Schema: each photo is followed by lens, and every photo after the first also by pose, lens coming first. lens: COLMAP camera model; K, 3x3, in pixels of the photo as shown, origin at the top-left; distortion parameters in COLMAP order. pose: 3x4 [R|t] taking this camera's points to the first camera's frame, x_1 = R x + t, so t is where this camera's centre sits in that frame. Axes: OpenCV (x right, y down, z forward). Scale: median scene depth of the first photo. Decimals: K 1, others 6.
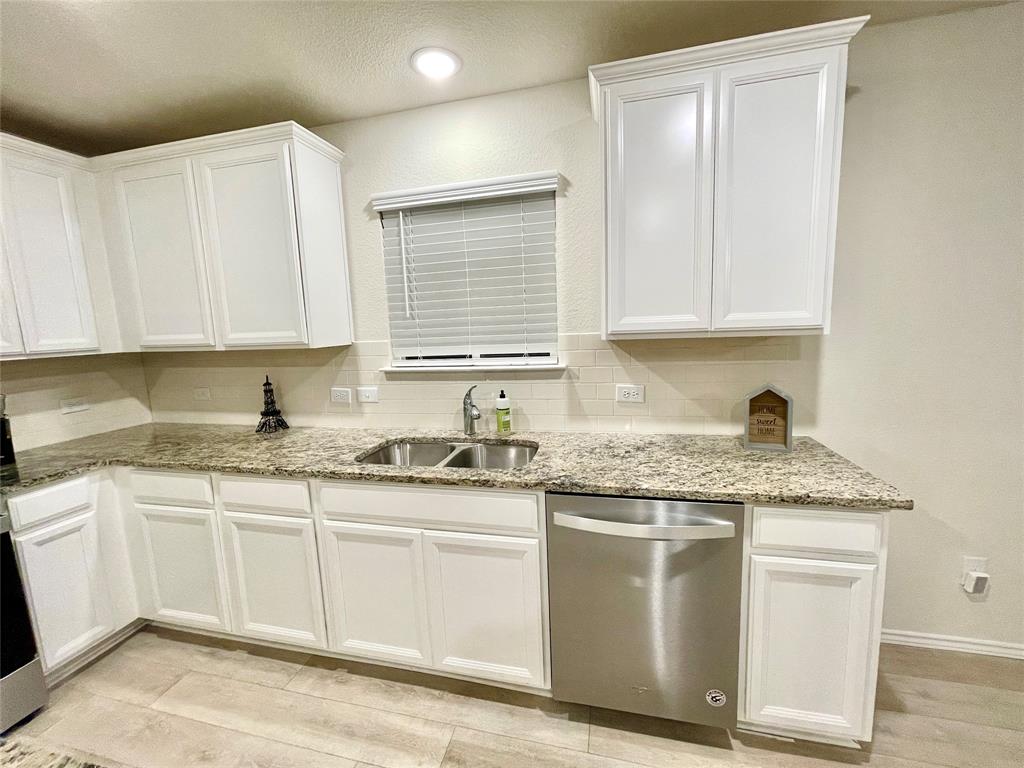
lens RADIAL K [[413.2, 0, 509.3], [0, 413.2, 379.6], [0, 0, 1]] dist [-0.003157, -0.000173]
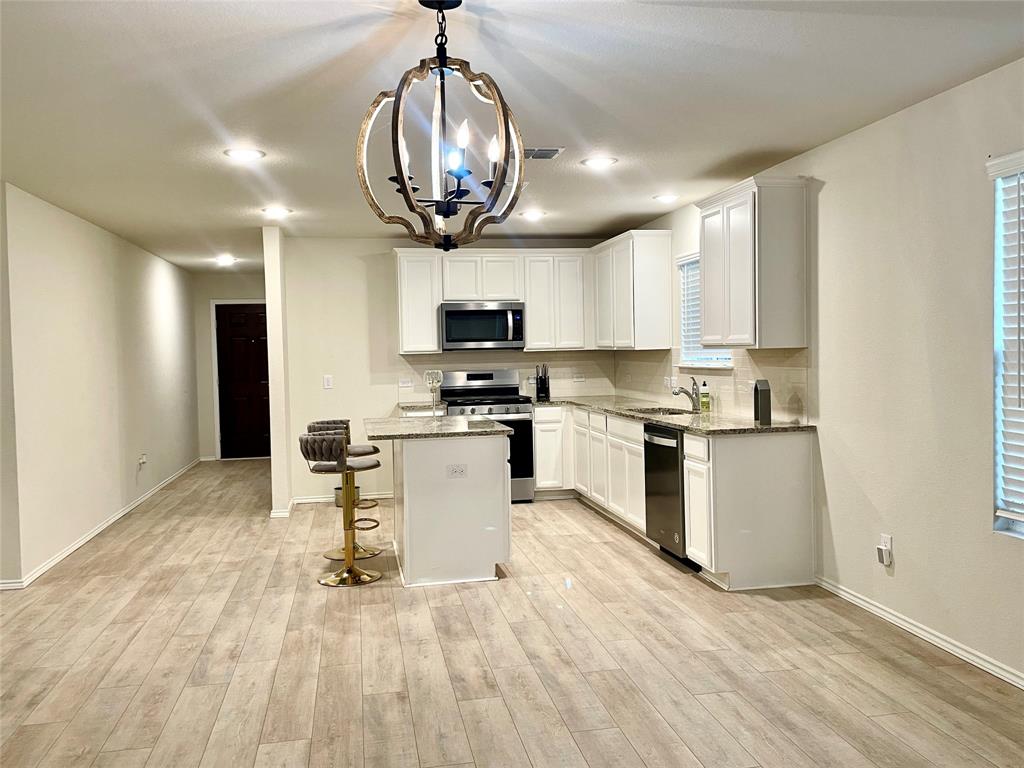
lens RADIAL K [[822.9, 0, 517.2], [0, 822.9, 390.9], [0, 0, 1]] dist [0.004339, -0.001373]
pose [[0.418311, 0.073760, -0.905304, 2.455730], [-0.111838, 0.993296, 0.029252, 0.051538], [0.901392, 0.089011, 0.423756, -0.906771]]
